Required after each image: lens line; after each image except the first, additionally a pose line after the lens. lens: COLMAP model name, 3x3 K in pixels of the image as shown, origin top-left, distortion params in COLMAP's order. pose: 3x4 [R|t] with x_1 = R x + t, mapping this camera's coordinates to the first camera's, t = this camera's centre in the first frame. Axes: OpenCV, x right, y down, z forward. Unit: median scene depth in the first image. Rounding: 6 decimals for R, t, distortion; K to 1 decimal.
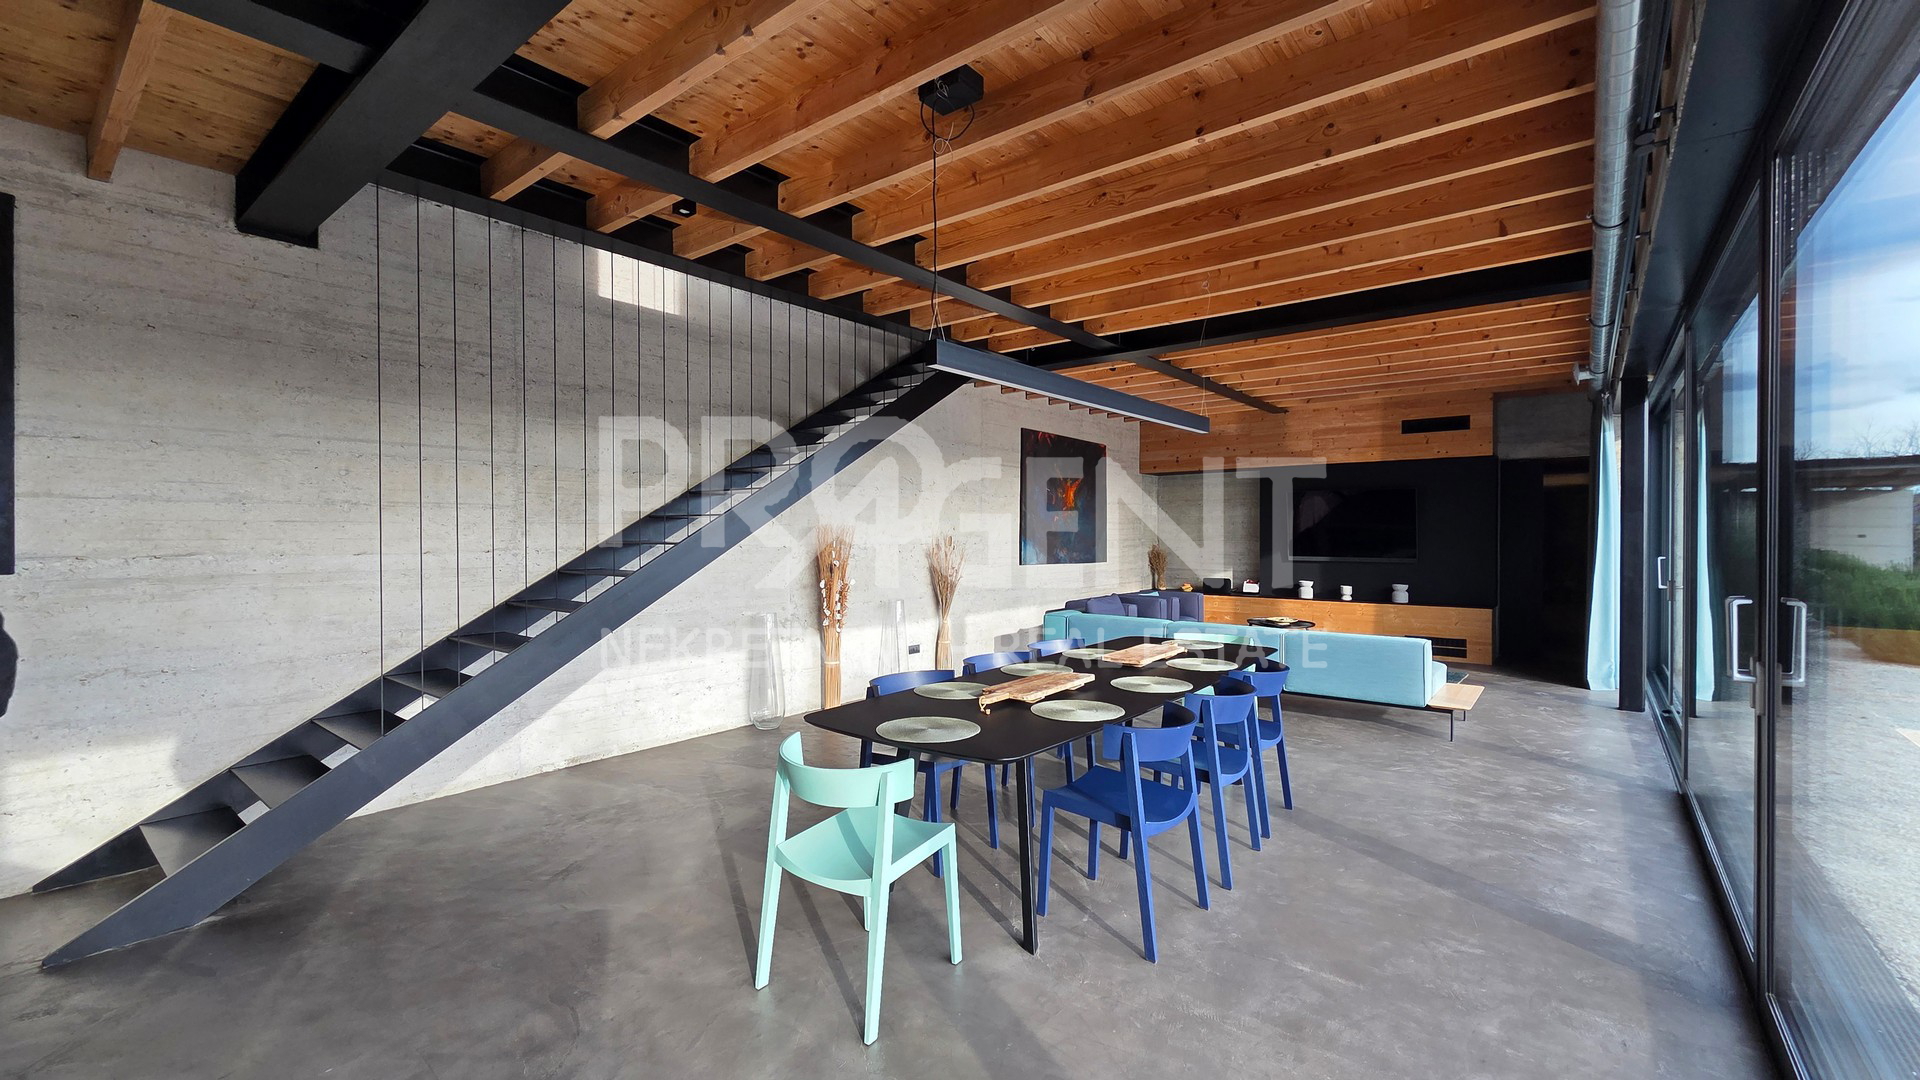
lens RADIAL K [[782.2, 0, 971.3], [0, 782.2, 538.7], [0, 0, 1]] dist [-0.000369, 0.000081]
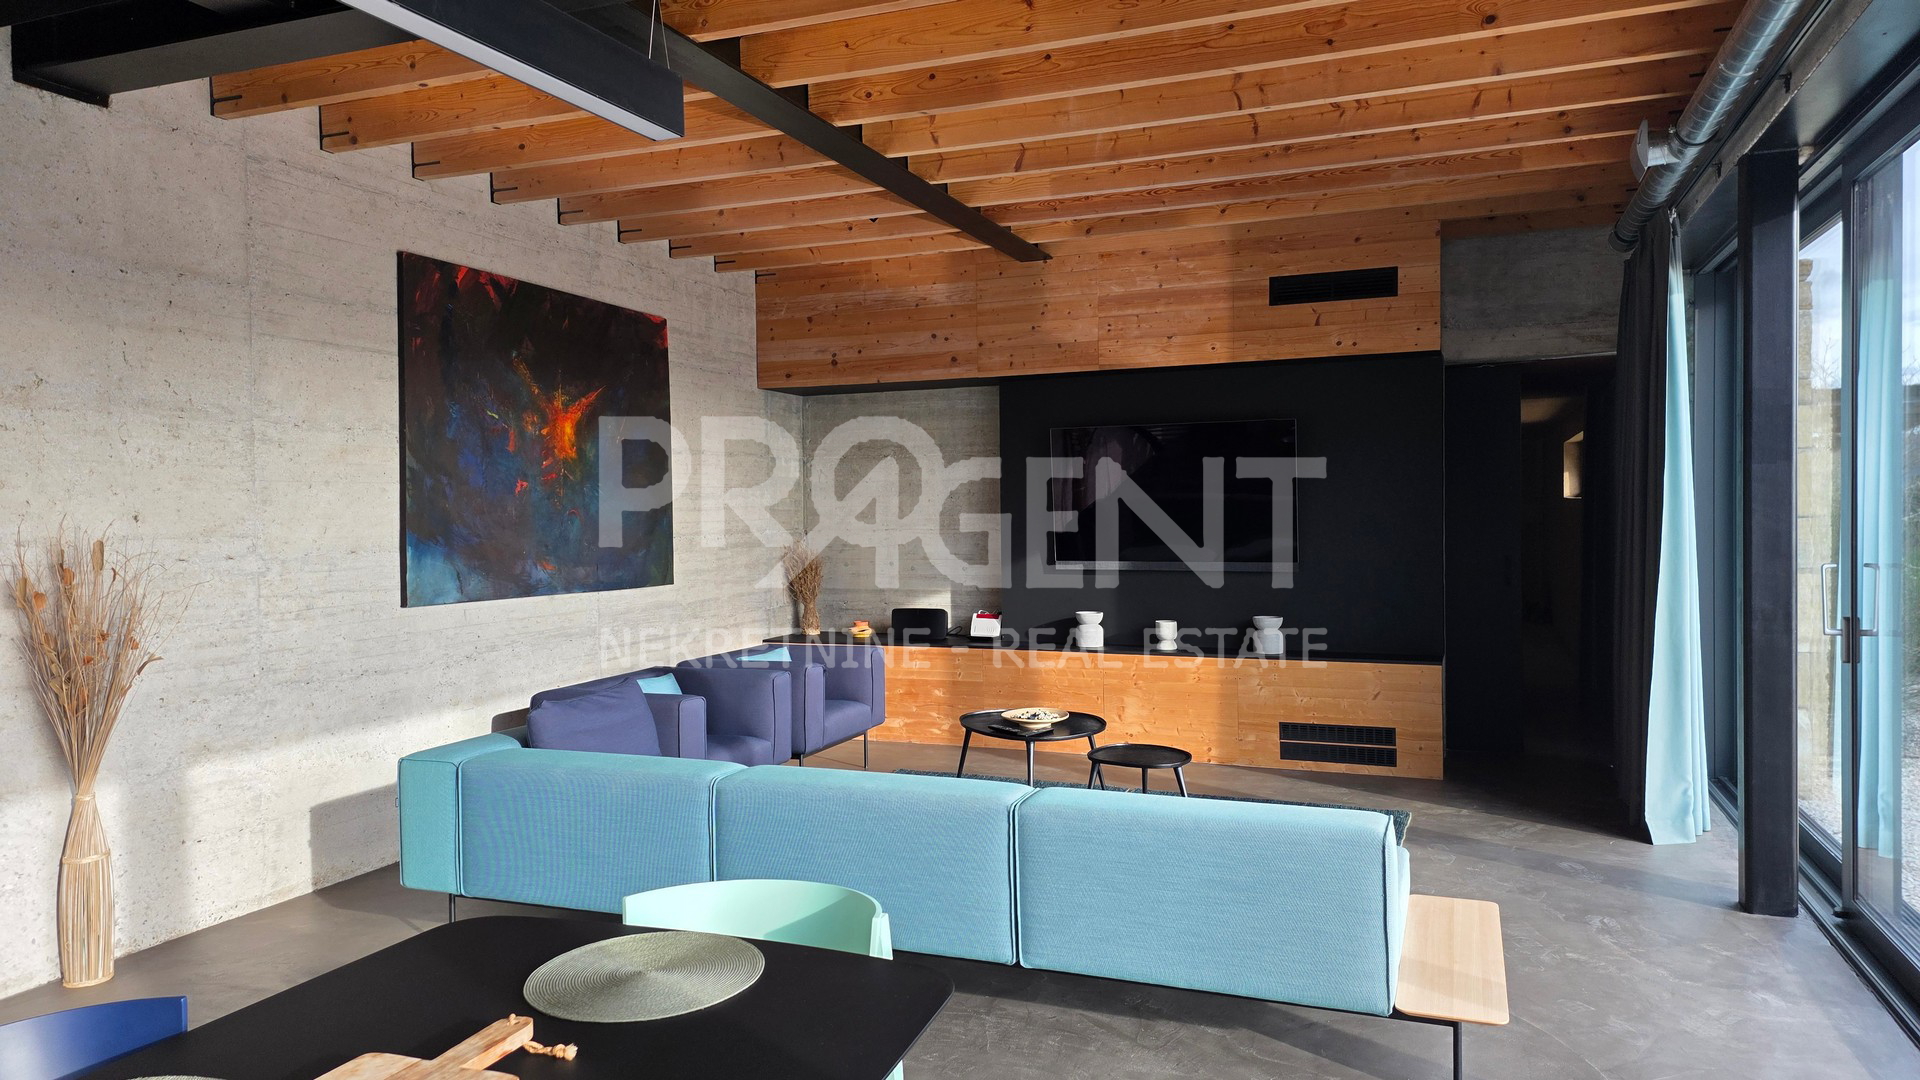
lens RADIAL K [[1313.8, 0, 960.0], [0, 1313.8, 540.0], [0, 0, 1]] dist [0.001067, -0.000274]
pose [[0.954386, -0.018860, 0.297978, 0.124274], [0.014780, 0.999764, 0.015939, -0.005599], [-0.298208, -0.010808, 0.954440, 0.281707]]
